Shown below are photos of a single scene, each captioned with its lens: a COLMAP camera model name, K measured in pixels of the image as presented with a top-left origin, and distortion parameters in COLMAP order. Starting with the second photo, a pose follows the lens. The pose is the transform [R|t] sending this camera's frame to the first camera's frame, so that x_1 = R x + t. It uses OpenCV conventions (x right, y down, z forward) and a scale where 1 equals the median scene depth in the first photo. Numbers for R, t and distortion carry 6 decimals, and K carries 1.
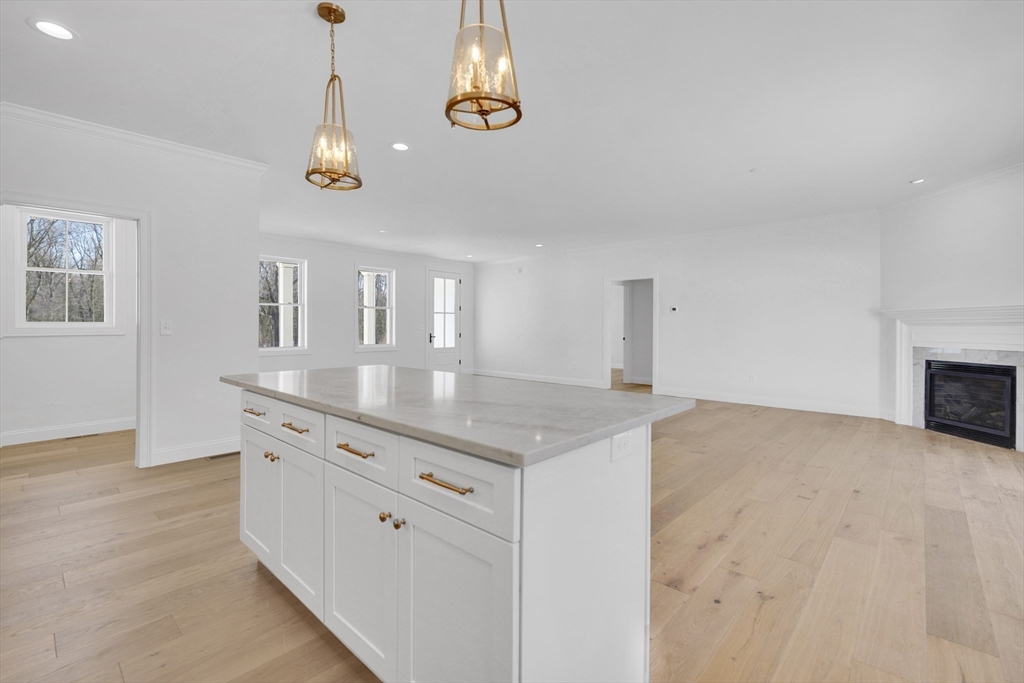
lens RADIAL K [[443.3, 0, 521.4], [0, 443.3, 337.3], [0, 0, 1]] dist [-0.004143, -0.000104]
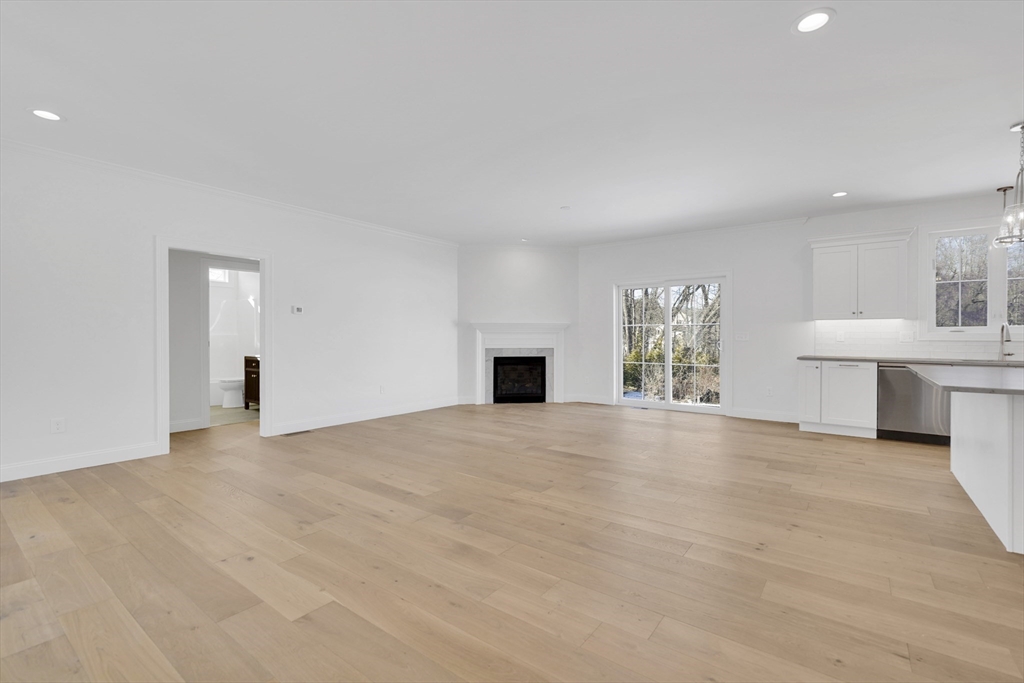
lens RADIAL K [[447.5, 0, 509.6], [0, 447.5, 337.9], [0, 0, 1]] dist [-0.003140, -0.000141]
pose [[-0.084948, -0.010276, 0.996332, -0.702256], [0.020111, 0.999725, 0.012026, -0.035666], [-0.996182, 0.021059, -0.084718, 1.283638]]
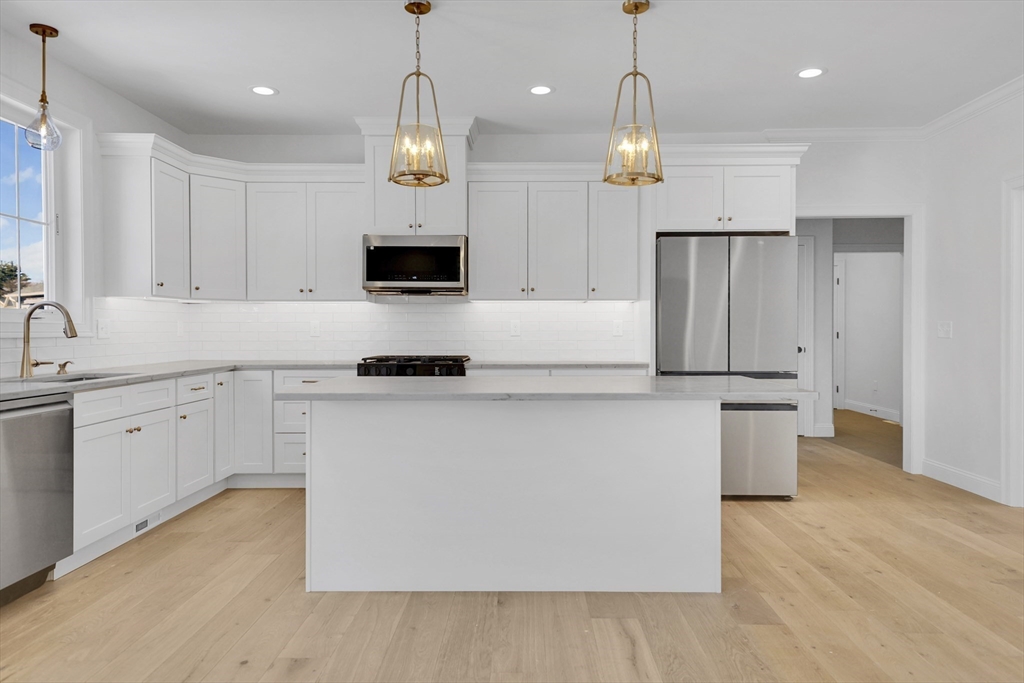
lens RADIAL K [[669.3, 0, 520.8], [0, 669.3, 332.5], [0, 0, 1]] dist [0.020407, 0.001193]
pose [[-0.738469, -0.001992, -0.674284, 0.406268], [-0.017056, 0.999731, 0.015726, -0.019058], [0.674072, 0.023113, -0.738304, 0.979094]]
